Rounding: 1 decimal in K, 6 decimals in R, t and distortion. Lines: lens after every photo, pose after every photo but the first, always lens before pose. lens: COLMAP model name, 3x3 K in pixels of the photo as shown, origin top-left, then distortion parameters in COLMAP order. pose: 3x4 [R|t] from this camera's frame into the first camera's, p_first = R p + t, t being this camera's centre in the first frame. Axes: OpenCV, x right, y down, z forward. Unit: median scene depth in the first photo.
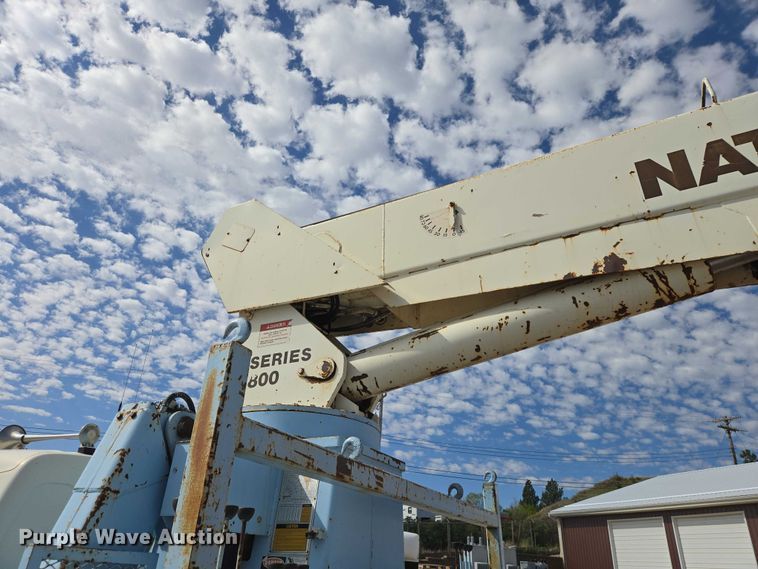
lens RADIAL K [[507.0, 0, 372.6], [0, 507.0, 293.7], [0, 0, 1]] dist [0.043579, -0.002259]
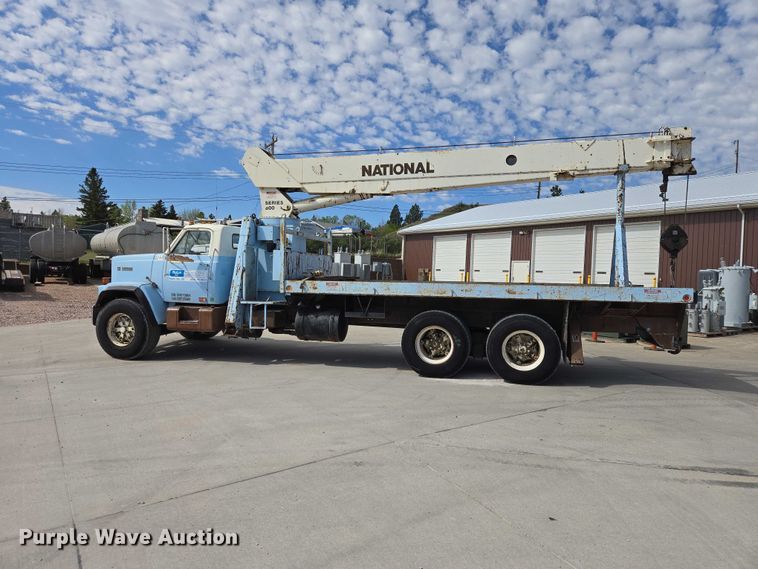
lens RADIAL K [[517.9, 0, 374.1], [0, 517.9, 284.4], [0, 0, 1]] dist [0.061869, -0.026201]
pose [[0.975195, -0.014852, 0.220850, -0.326303], [-0.095254, 0.872477, 0.479282, -1.305997], [-0.199805, -0.488430, 0.849420, -2.827290]]
